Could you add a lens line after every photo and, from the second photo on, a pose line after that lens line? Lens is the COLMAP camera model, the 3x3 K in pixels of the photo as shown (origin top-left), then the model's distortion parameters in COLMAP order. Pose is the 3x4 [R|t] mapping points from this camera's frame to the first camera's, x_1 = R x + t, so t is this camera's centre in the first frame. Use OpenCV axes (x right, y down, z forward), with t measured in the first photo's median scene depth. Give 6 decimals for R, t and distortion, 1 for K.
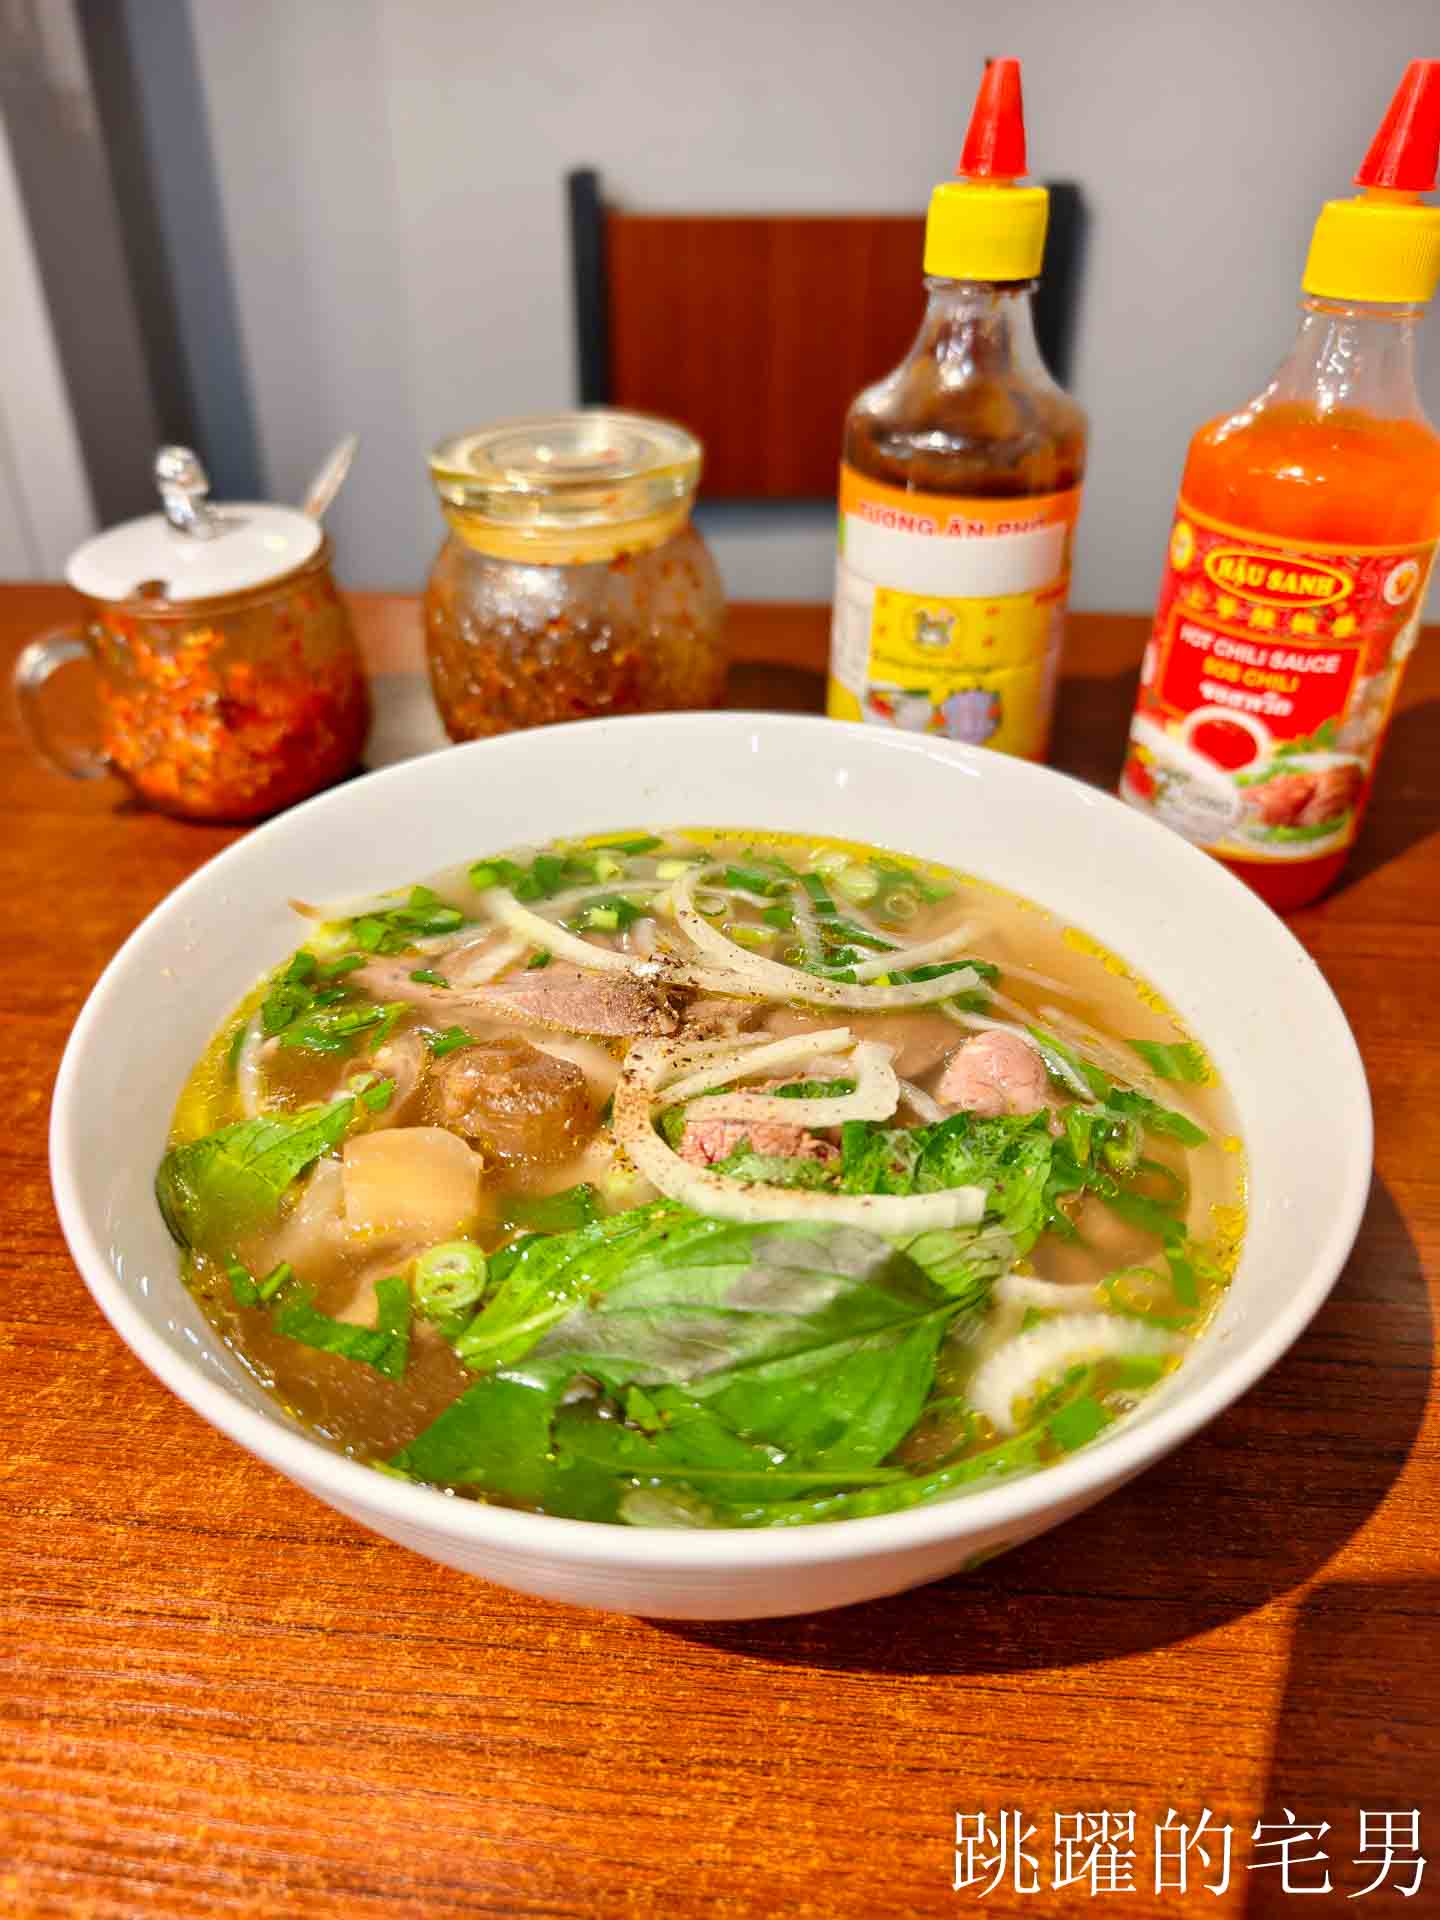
lens RADIAL K [[1262.6, 0, 720.0], [0, 1262.6, 960.0], [0, 0, 1]] dist [0.001911, 0.002138]
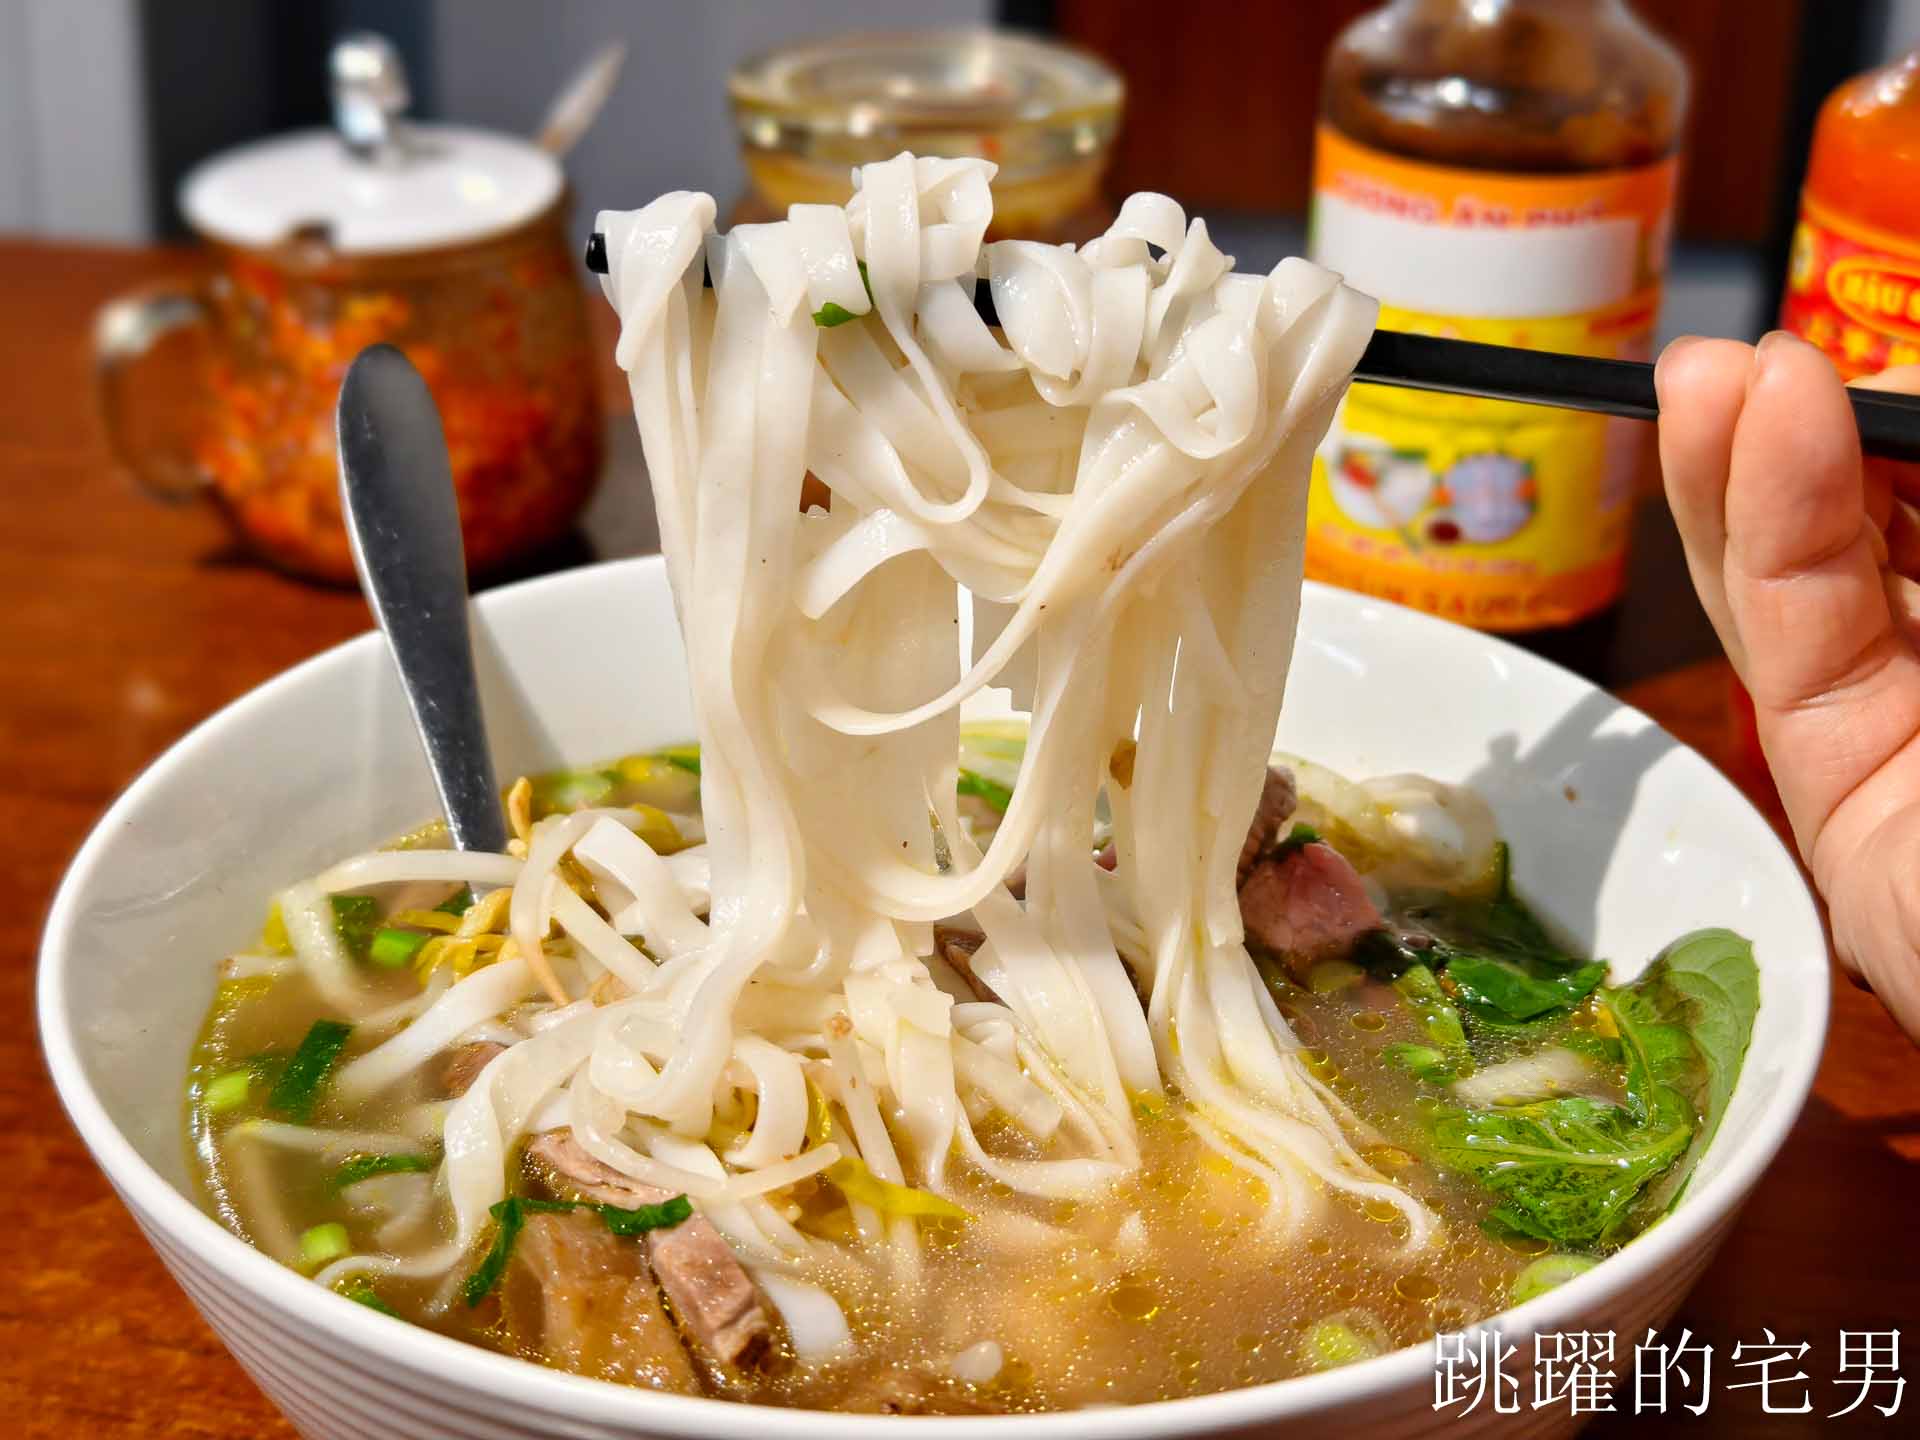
lens RADIAL K [[2787.7, 0, 960.0], [0, 2787.7, 720.0], [0, 0, 1]] dist [0.185344, 0.021247]
pose [[0.989922, 0.083178, -0.114608, 0.196445], [-0.101084, 0.981841, -0.160532, 0.360465], [0.099174, 0.170500, 0.980354, -0.870143]]
